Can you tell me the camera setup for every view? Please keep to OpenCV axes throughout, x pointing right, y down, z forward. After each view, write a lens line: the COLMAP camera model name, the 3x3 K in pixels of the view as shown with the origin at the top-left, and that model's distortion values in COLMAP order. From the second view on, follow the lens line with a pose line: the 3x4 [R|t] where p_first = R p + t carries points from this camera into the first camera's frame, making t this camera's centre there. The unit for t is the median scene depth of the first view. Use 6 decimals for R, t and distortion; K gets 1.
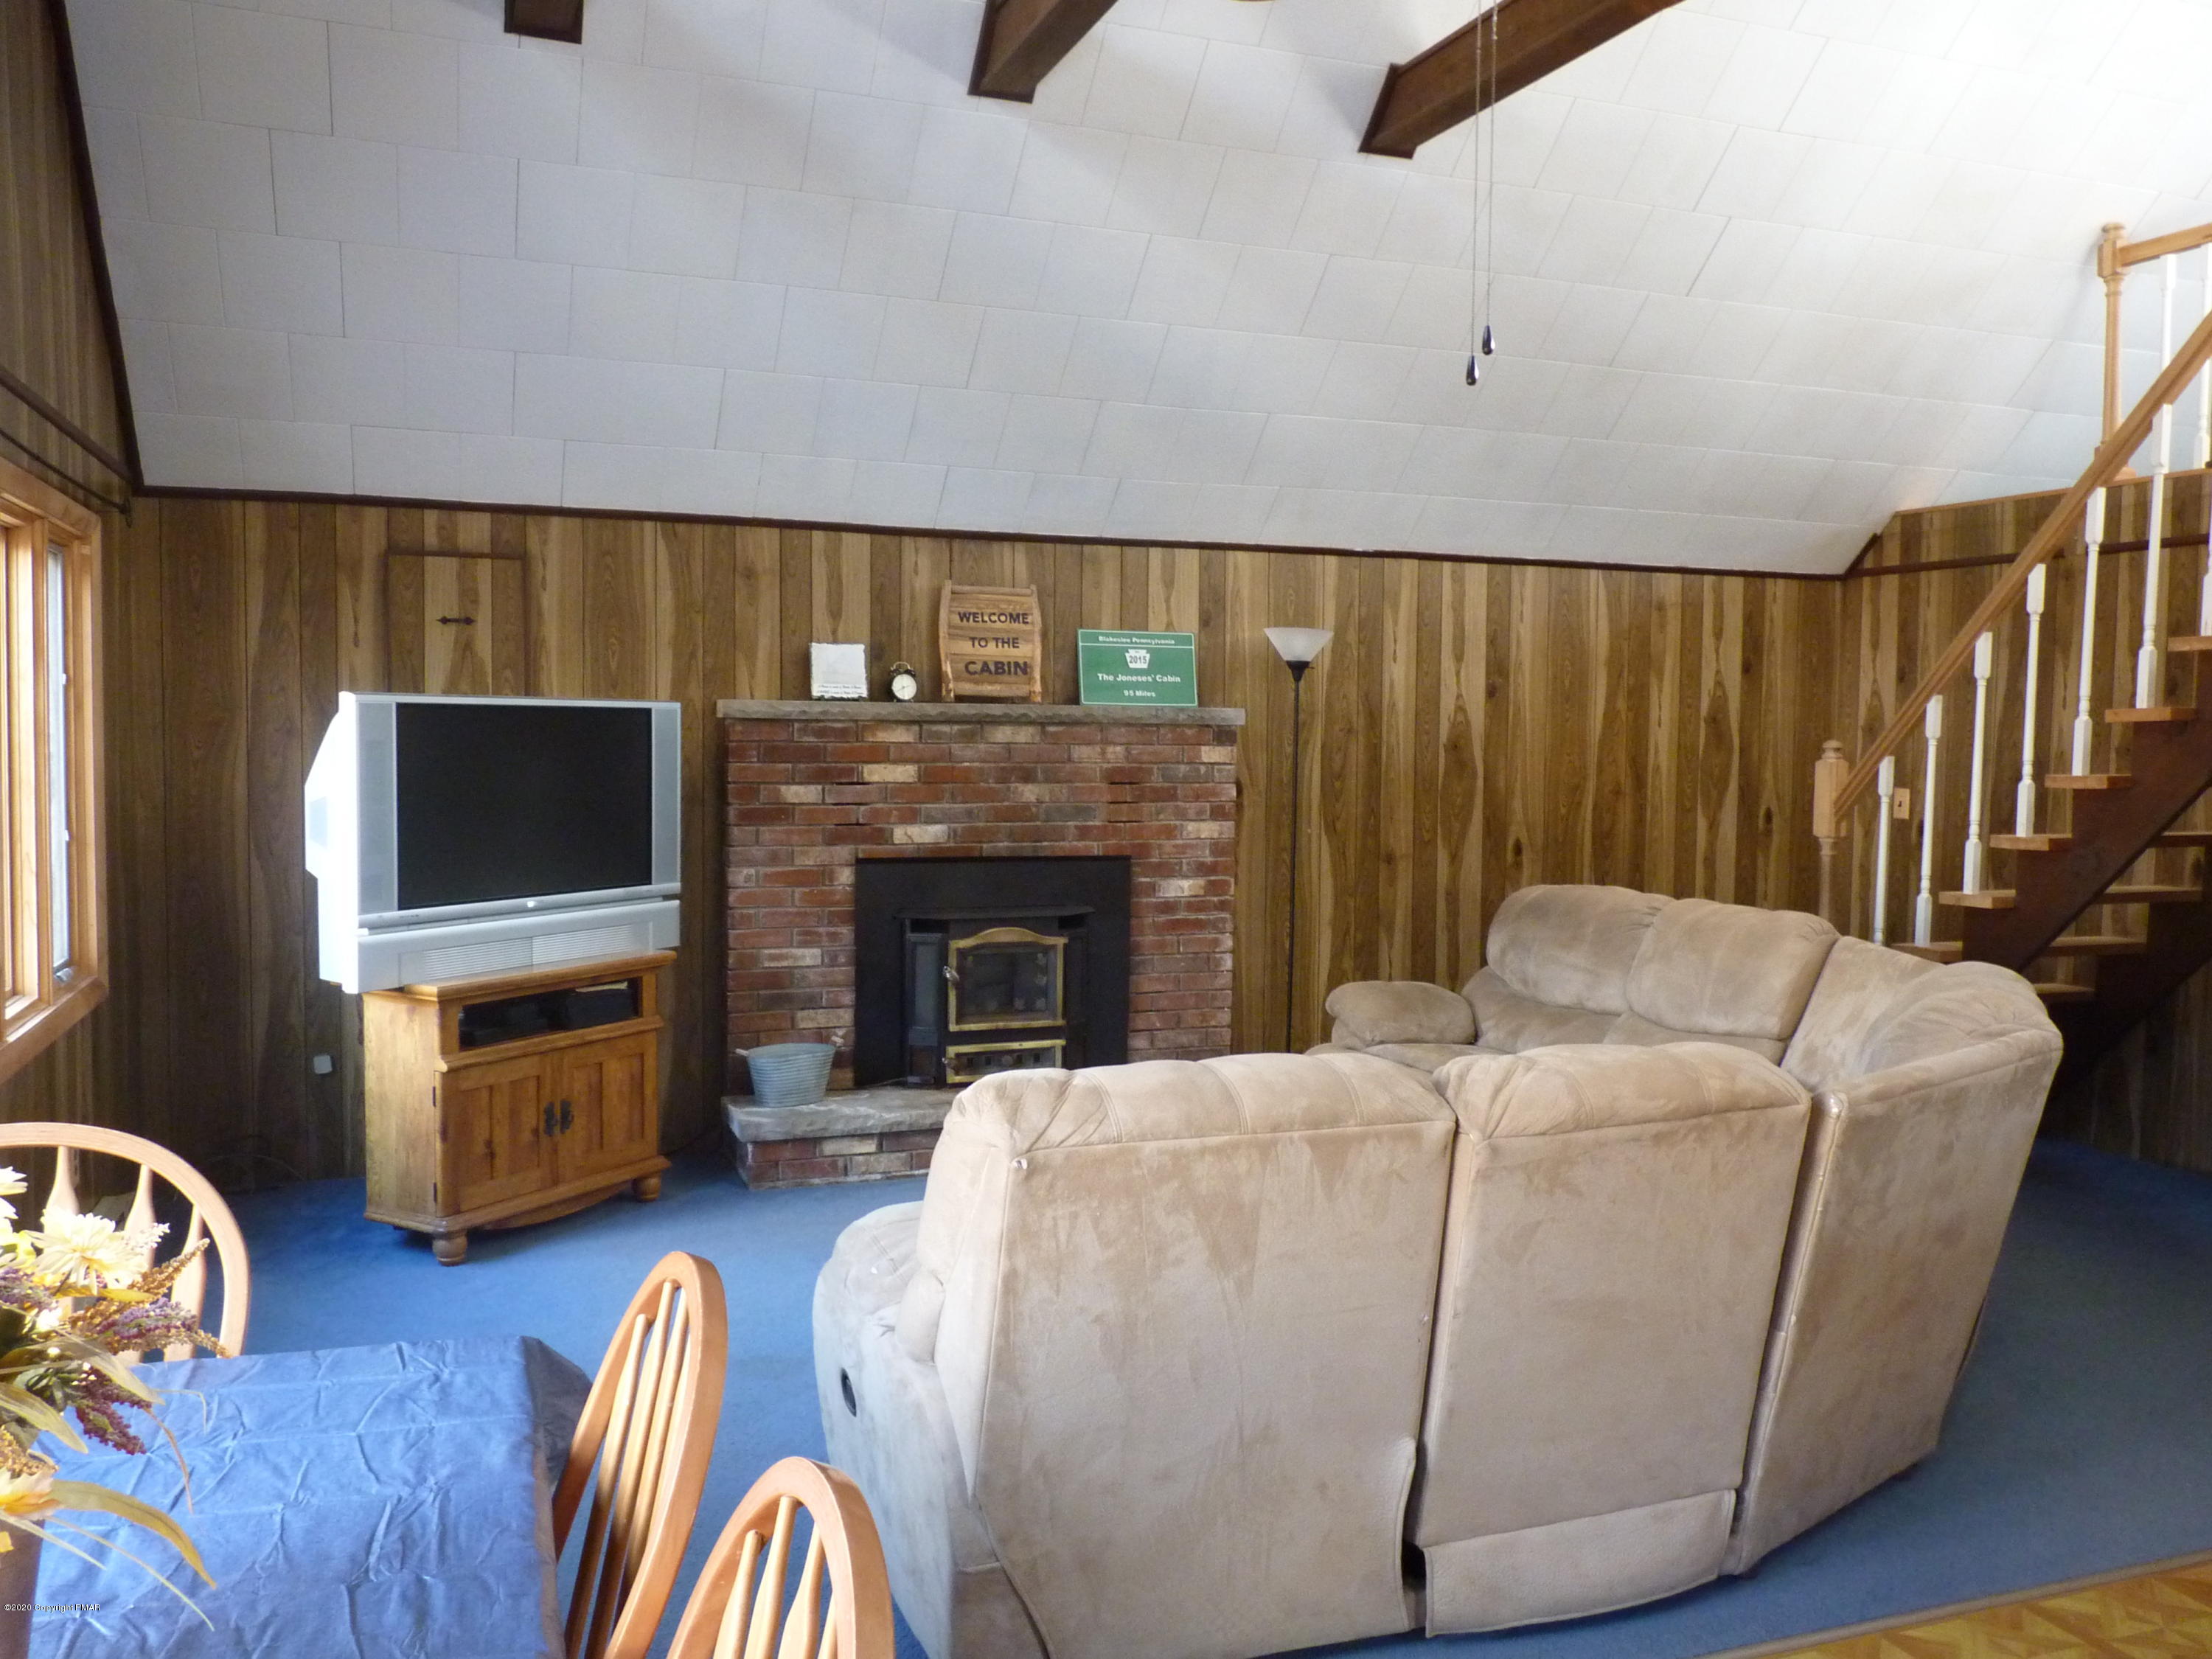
lens RADIAL K [[1771.6, 0, 1108.5], [0, 1771.6, 829.4], [0, 0, 1]] dist [-0.013889, -0.007453]
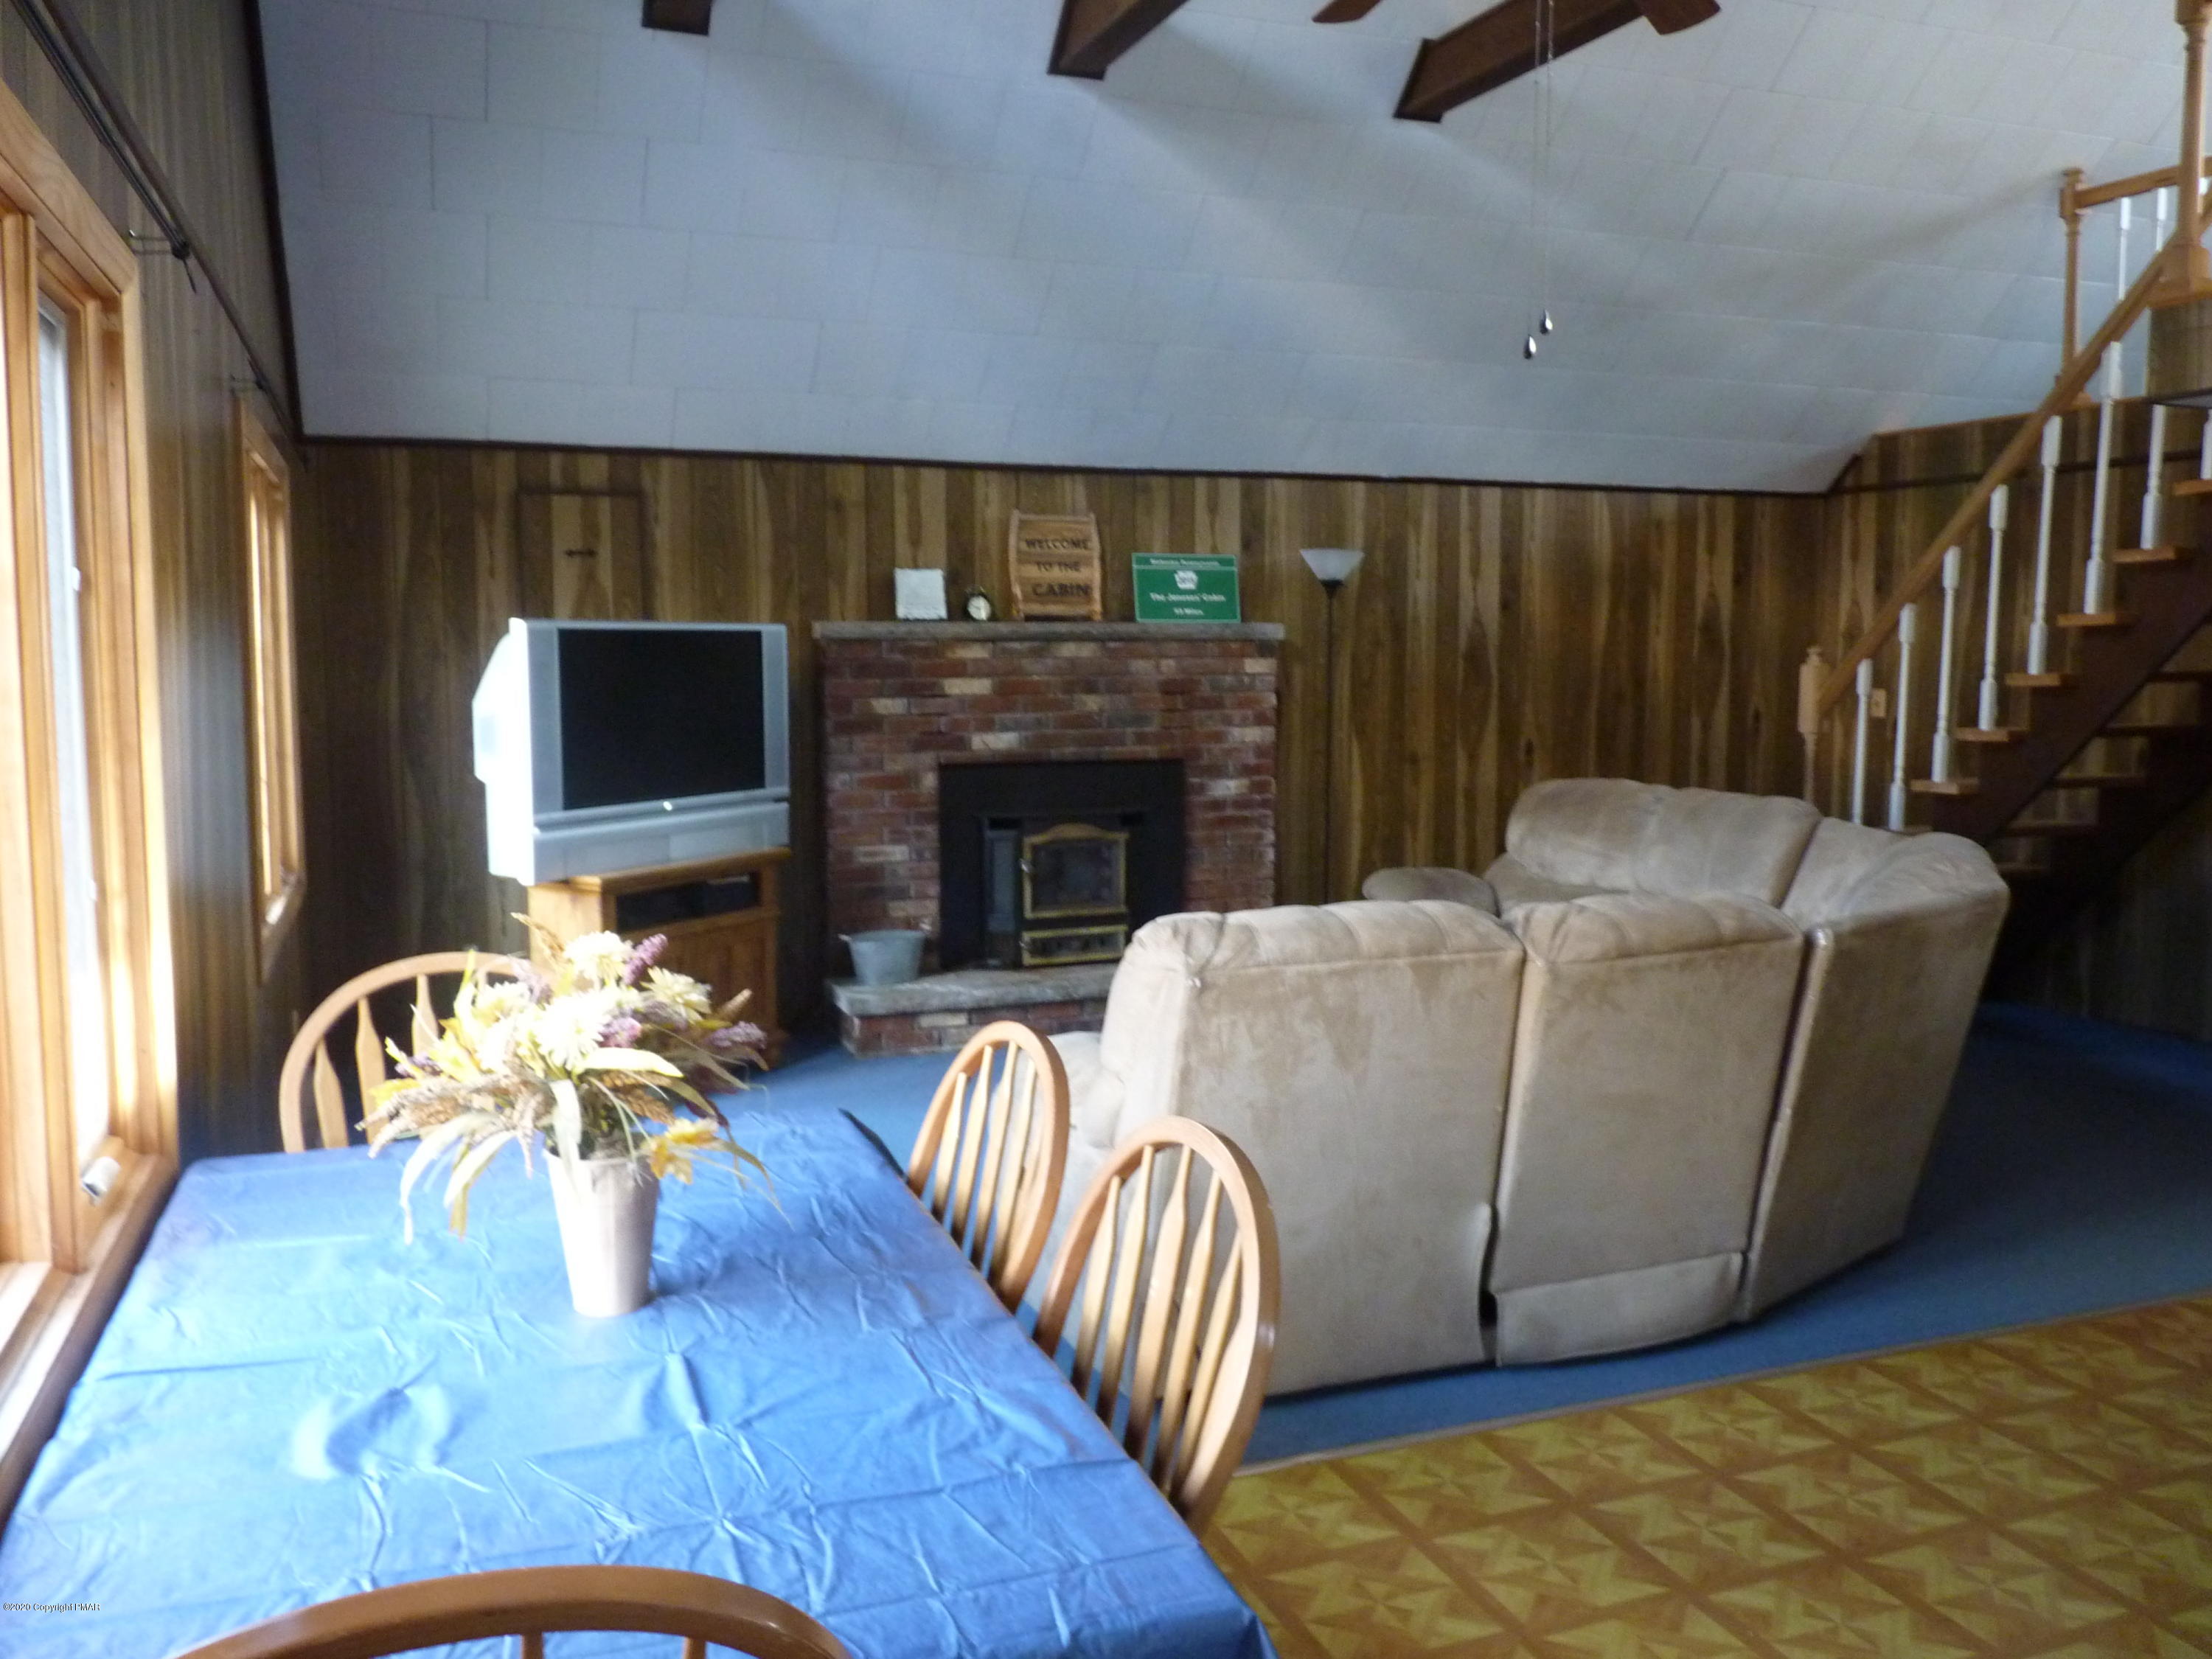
lens RADIAL K [[1770.1, 0, 1105.7], [0, 1770.1, 823.4], [0, 0, 1]] dist [-0.016394, -0.005137]
pose [[0.999863, -0.014021, 0.008828, -0.049083], [0.013621, 0.998945, 0.043847, 0.006432], [-0.009434, -0.043721, 0.998999, -0.110852]]
